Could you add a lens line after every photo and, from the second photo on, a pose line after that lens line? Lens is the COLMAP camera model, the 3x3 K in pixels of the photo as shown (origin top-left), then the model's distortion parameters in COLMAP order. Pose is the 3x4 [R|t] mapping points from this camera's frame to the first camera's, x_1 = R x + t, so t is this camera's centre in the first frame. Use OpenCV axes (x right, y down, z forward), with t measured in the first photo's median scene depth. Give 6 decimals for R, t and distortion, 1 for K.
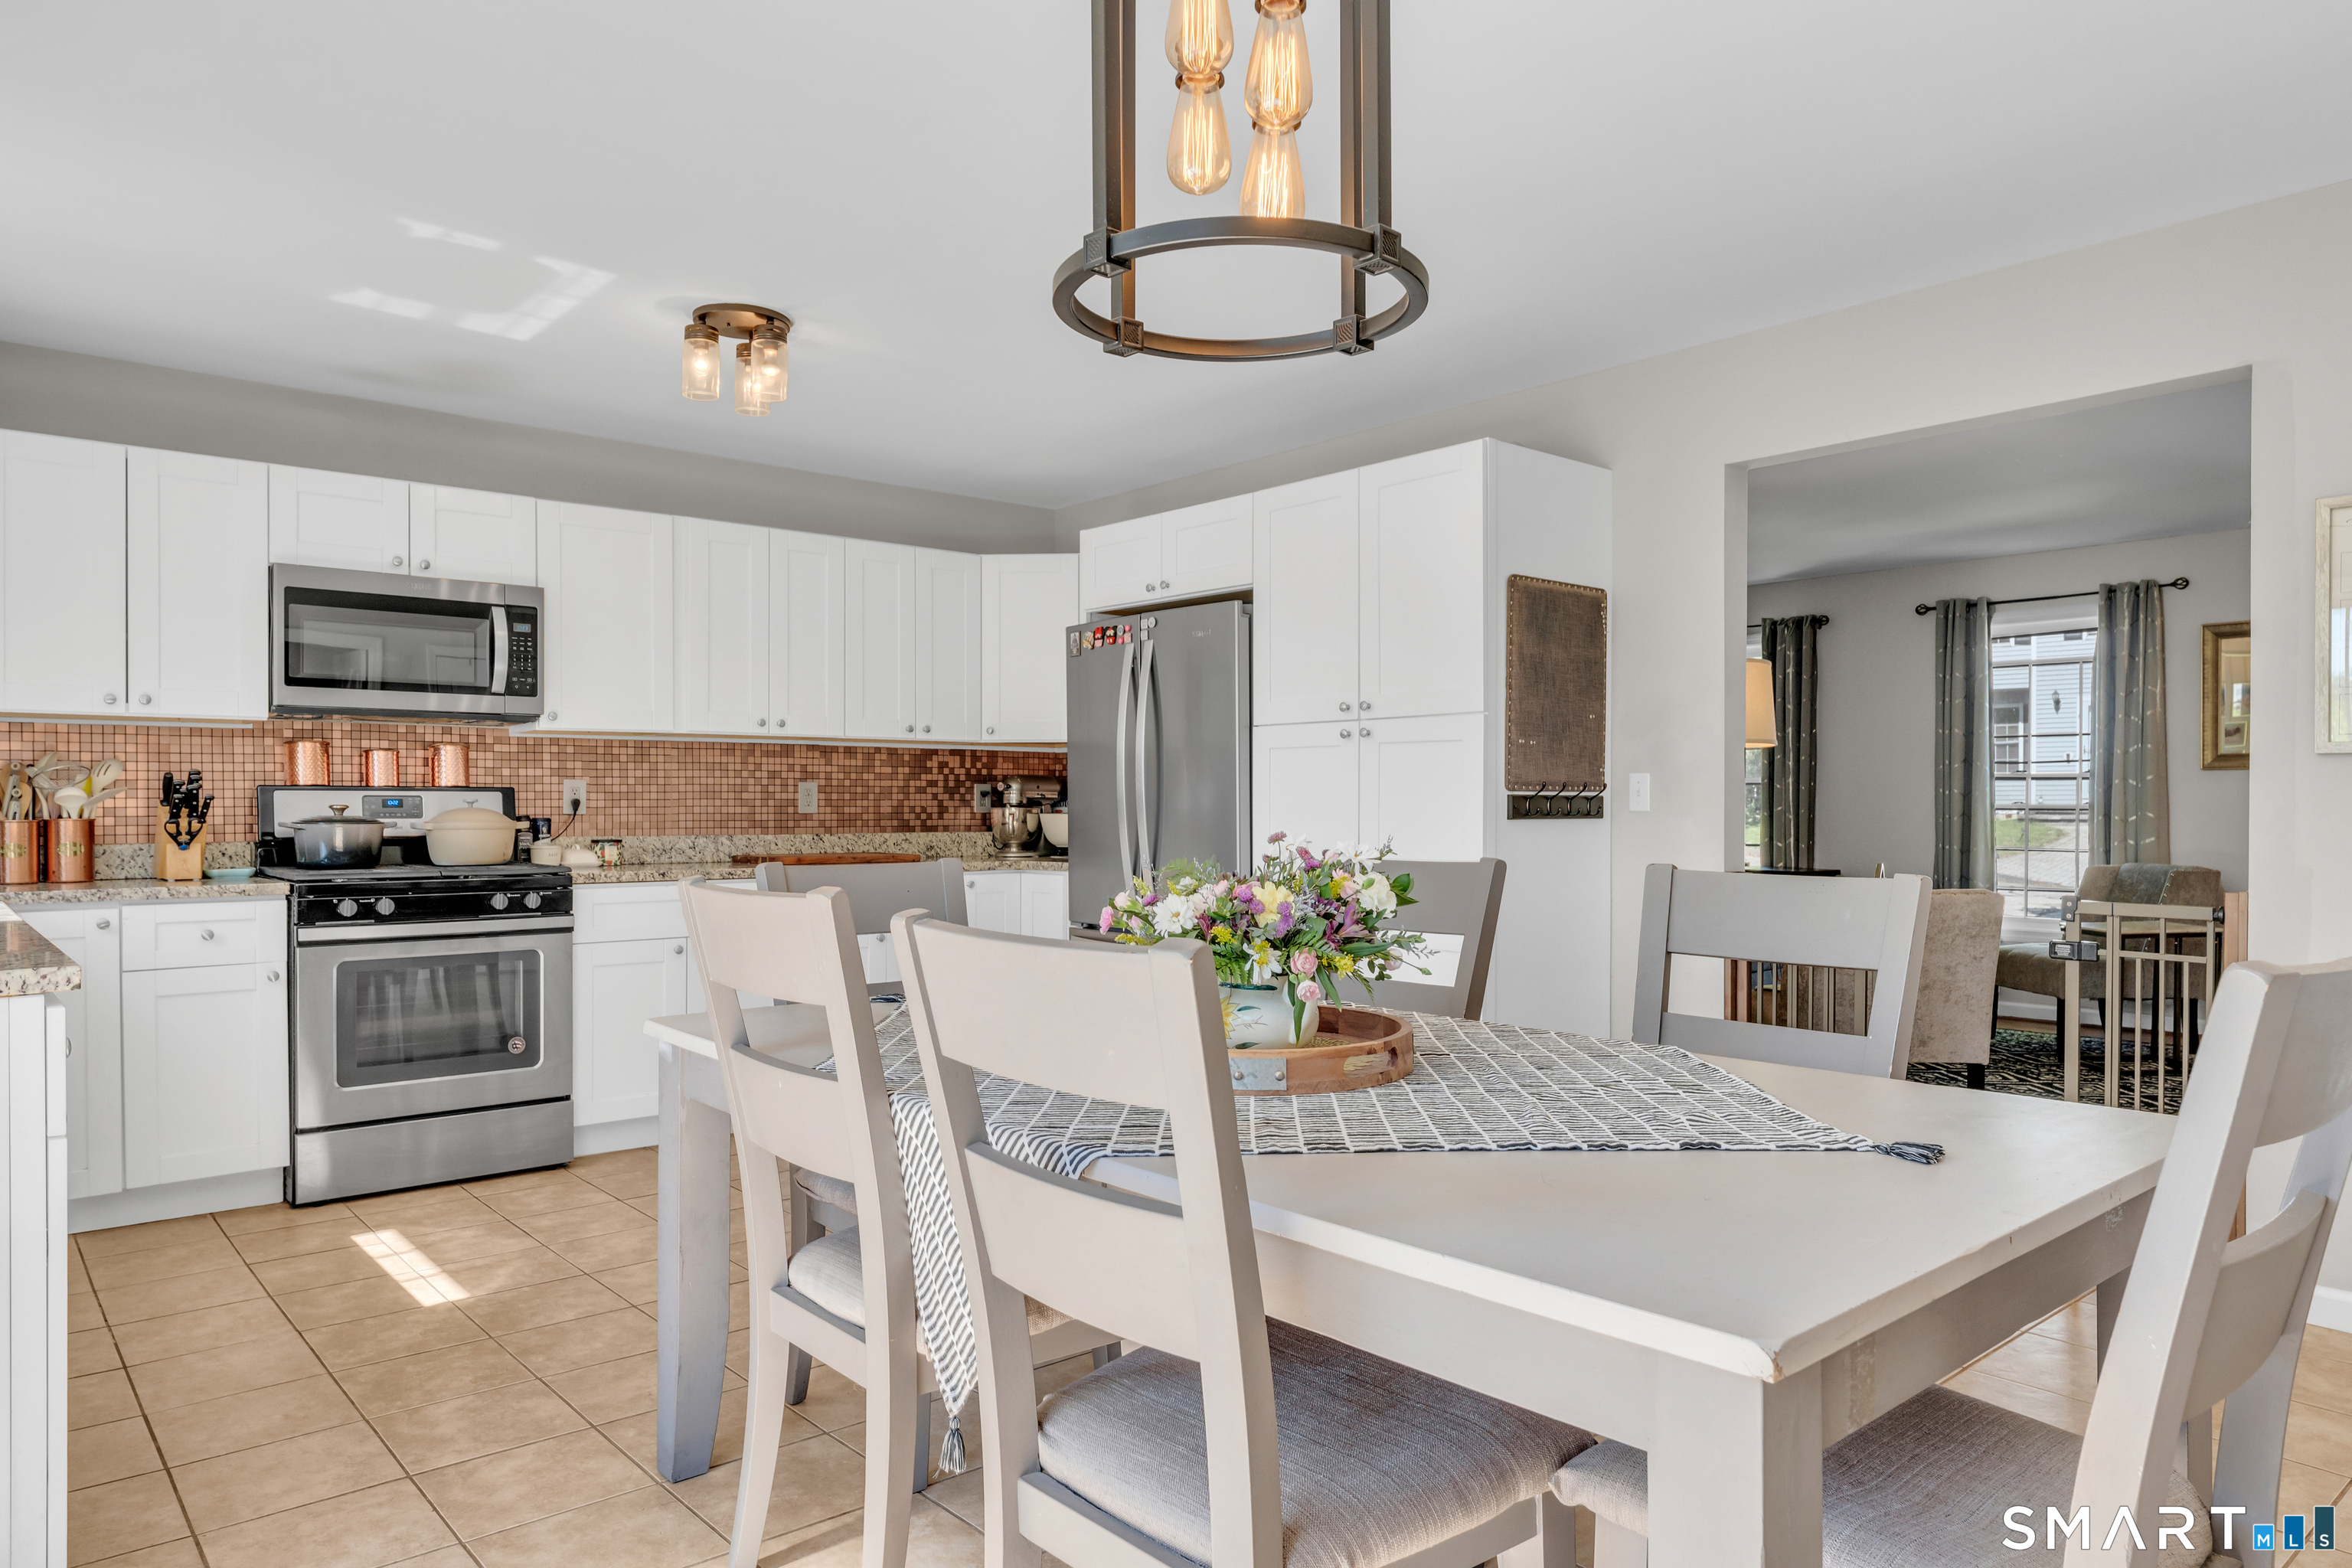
lens RADIAL K [[1490.8, 0, 1179.0], [0, 1490.8, 817.6], [0, 0, 1]] dist [0.003165, 0.000001]
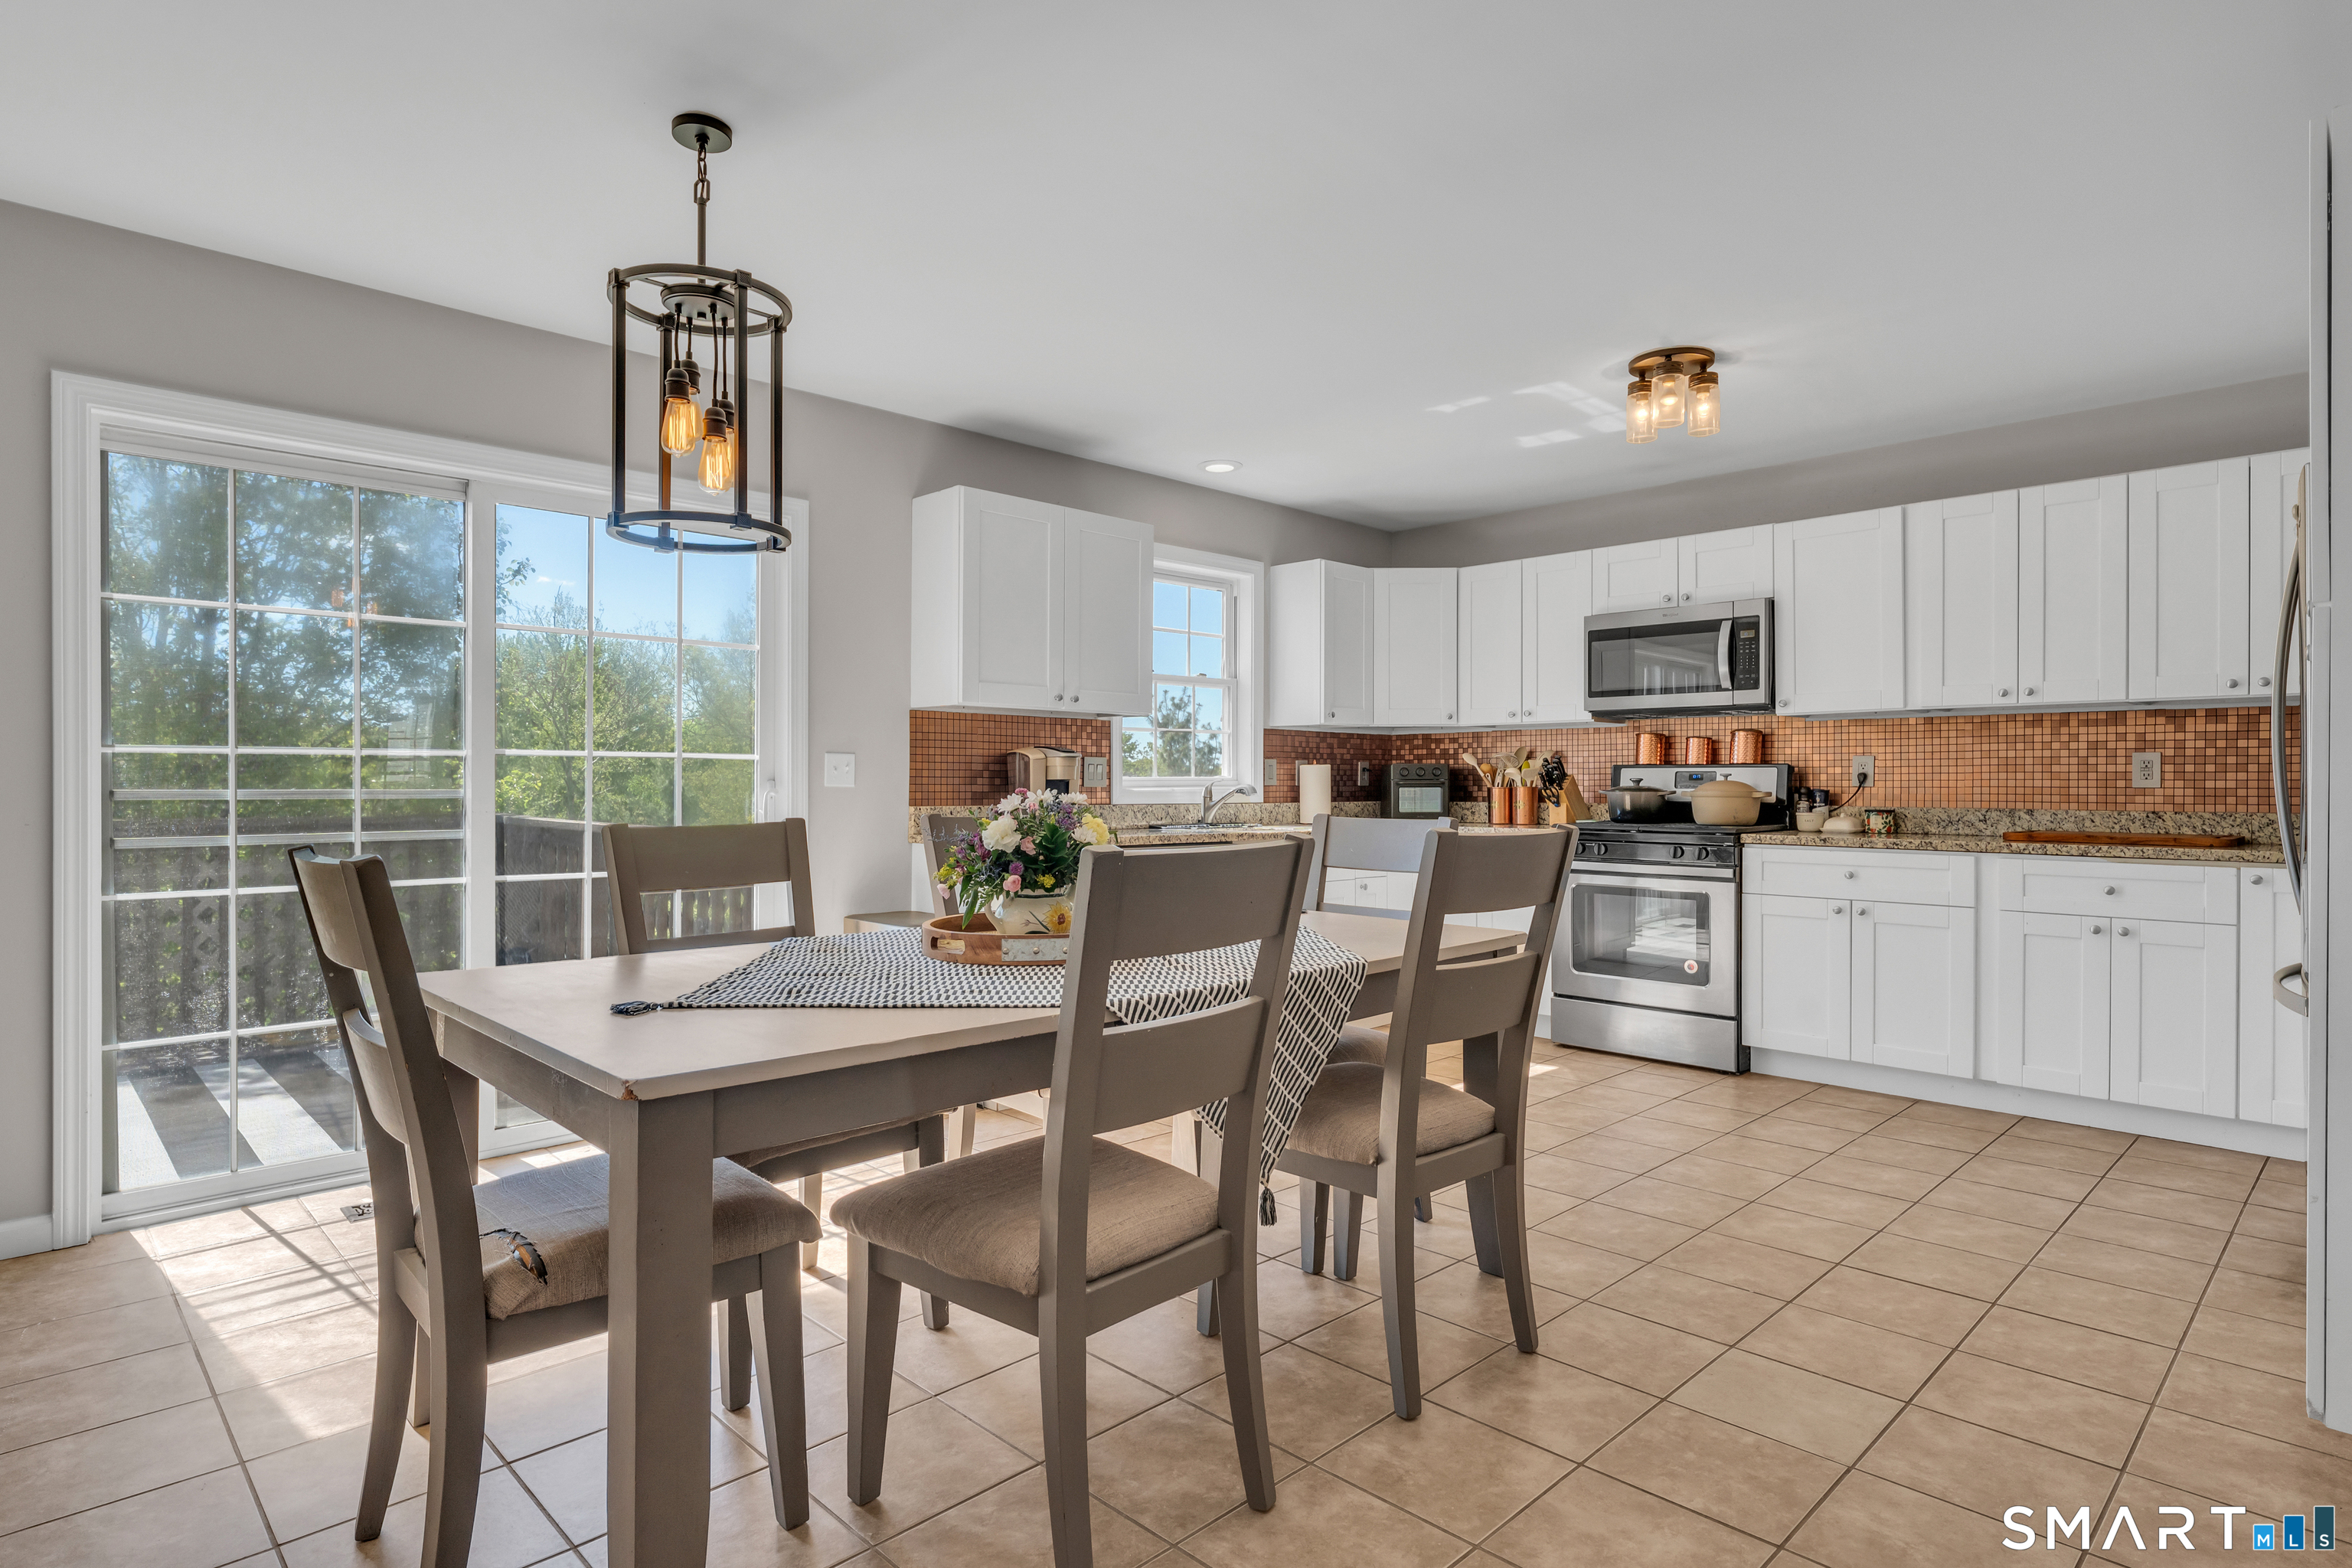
lens RADIAL K [[1238.6, 0, 1167.8], [0, 1238.6, 785.9], [0, 0, 1]] dist [-0.003104, -0.000737]
pose [[0.054376, 0.002999, -0.998516, 0.563206], [-0.011168, 0.999935, 0.002396, 0.000947], [0.998458, 0.011021, 0.054406, 0.477267]]
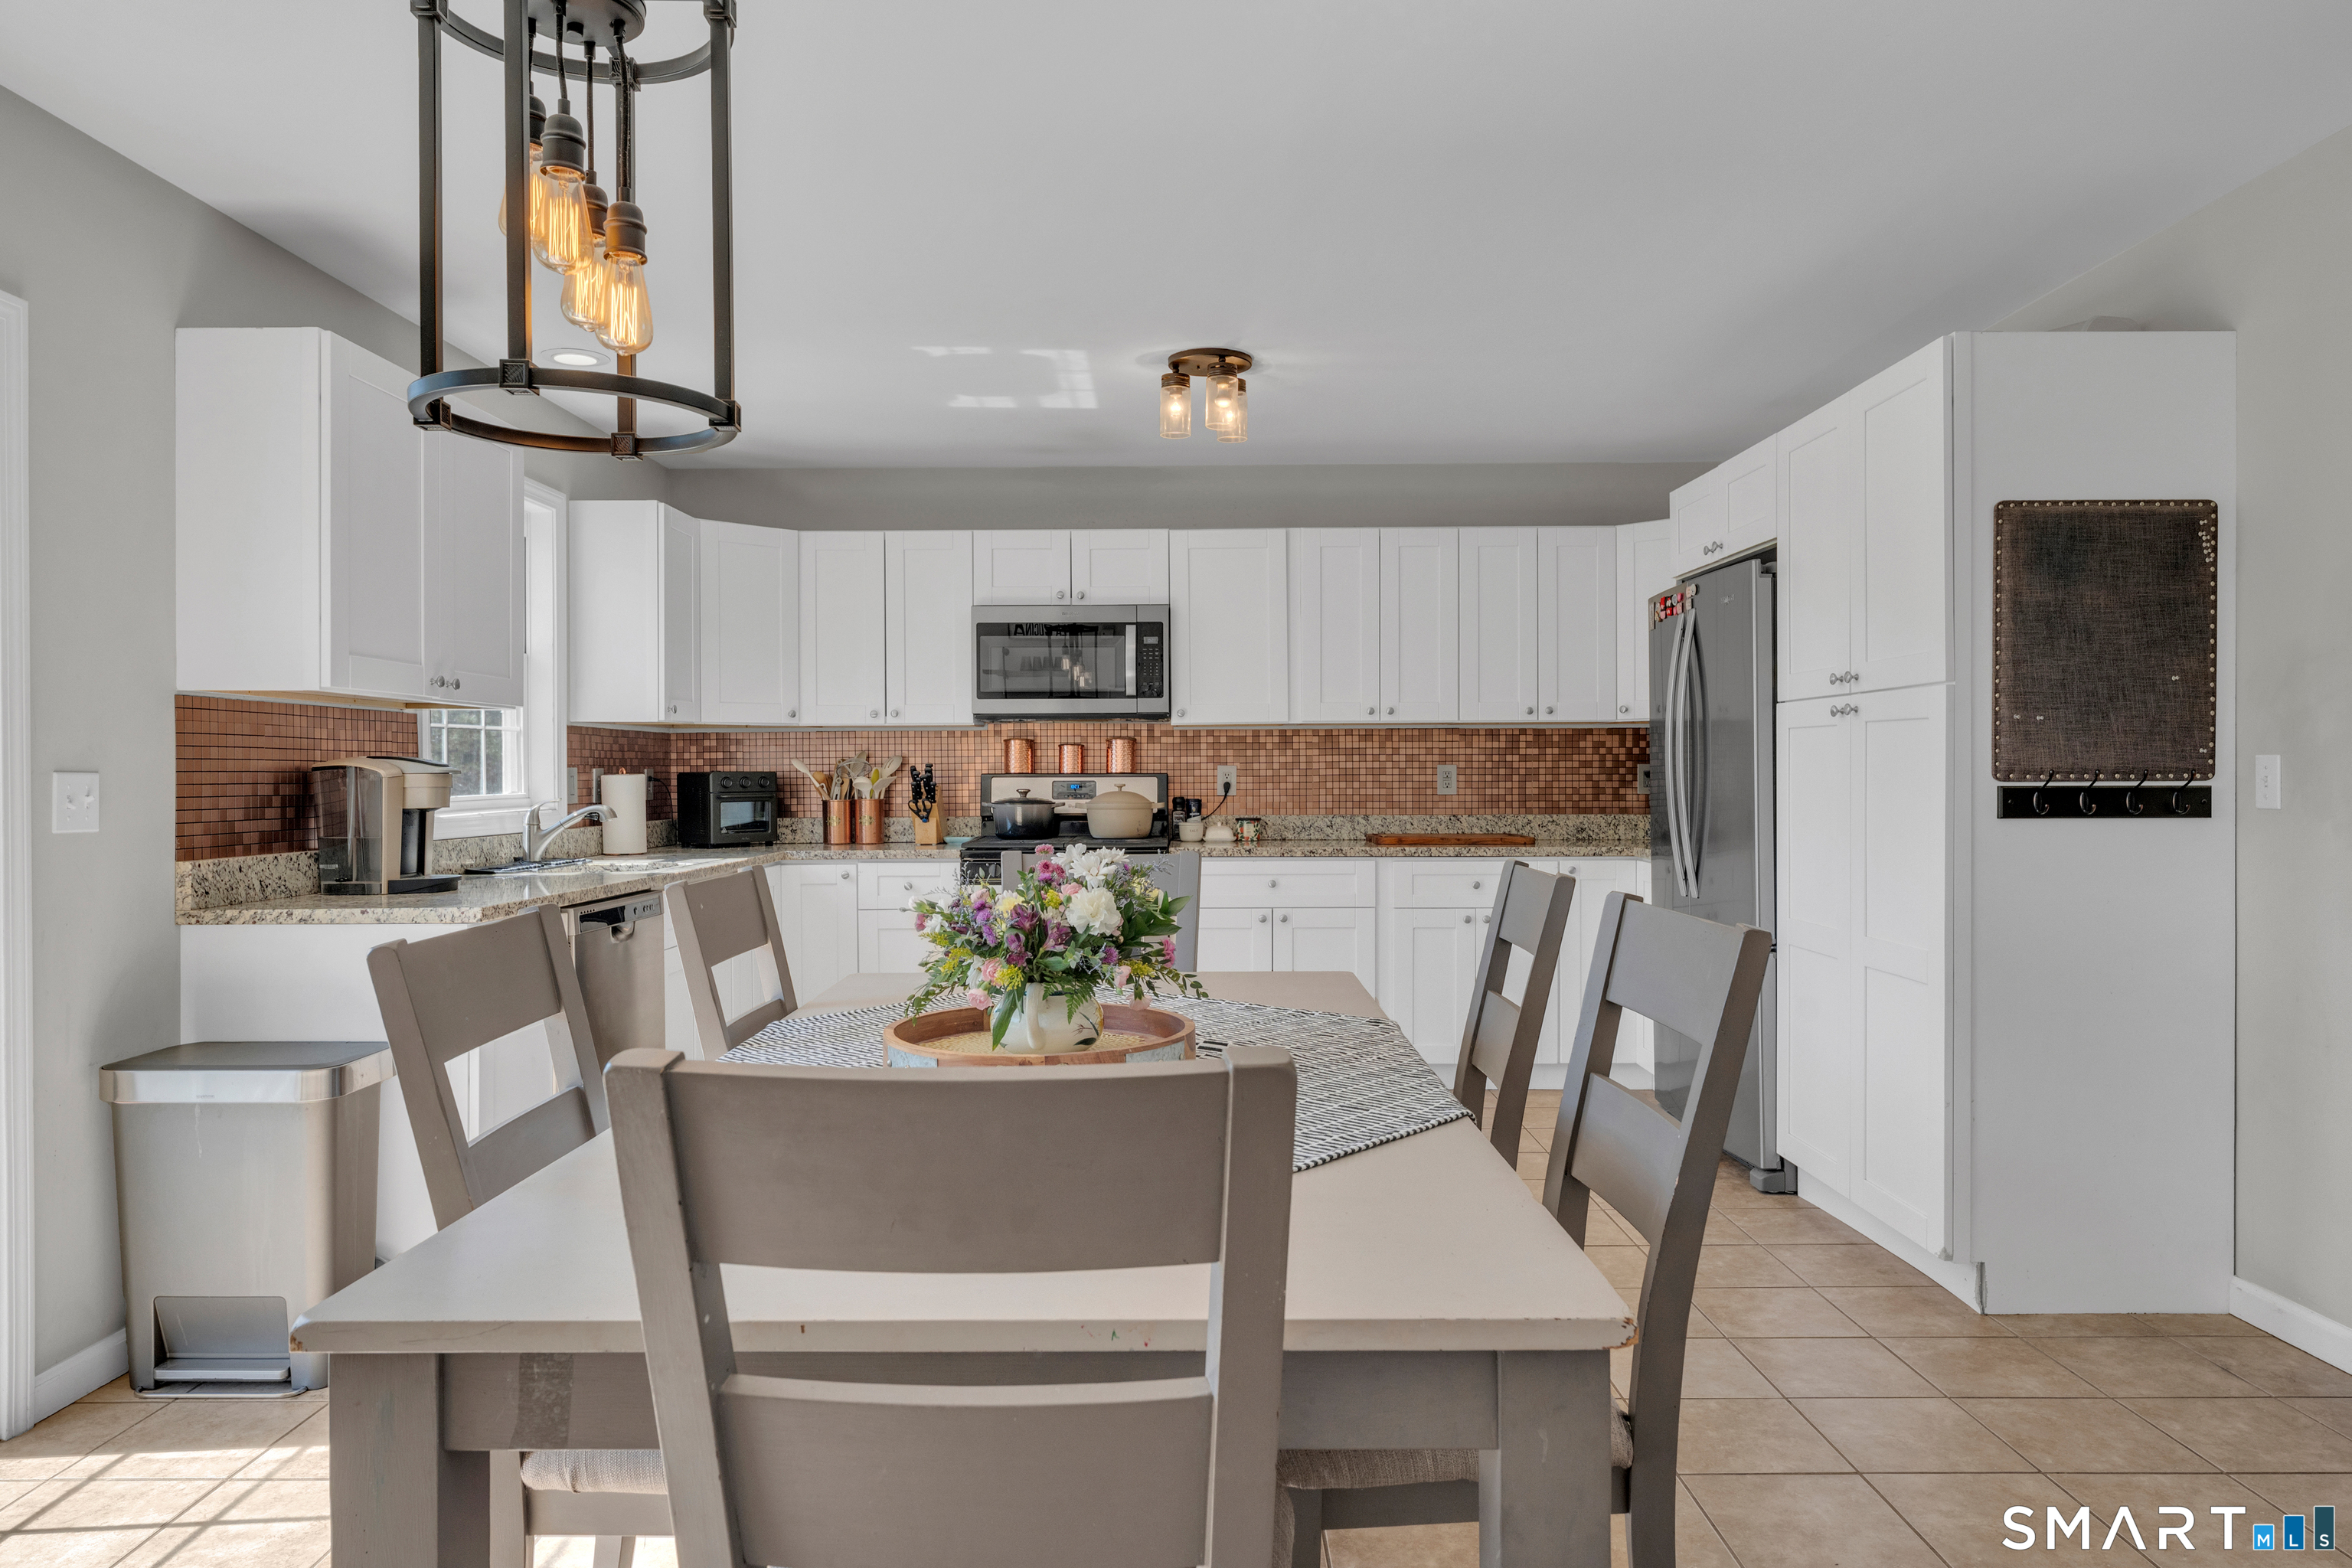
lens RADIAL K [[1485.3, 0, 1174.4], [0, 1485.3, 777.6], [0, 0, 1]] dist [-0.000084, -0.000039]
pose [[0.750437, 0.000263, -0.660941, 0.364853], [-0.001896, 0.999997, -0.001754, -0.015759], [0.660939, 0.002569, 0.750435, 0.124311]]
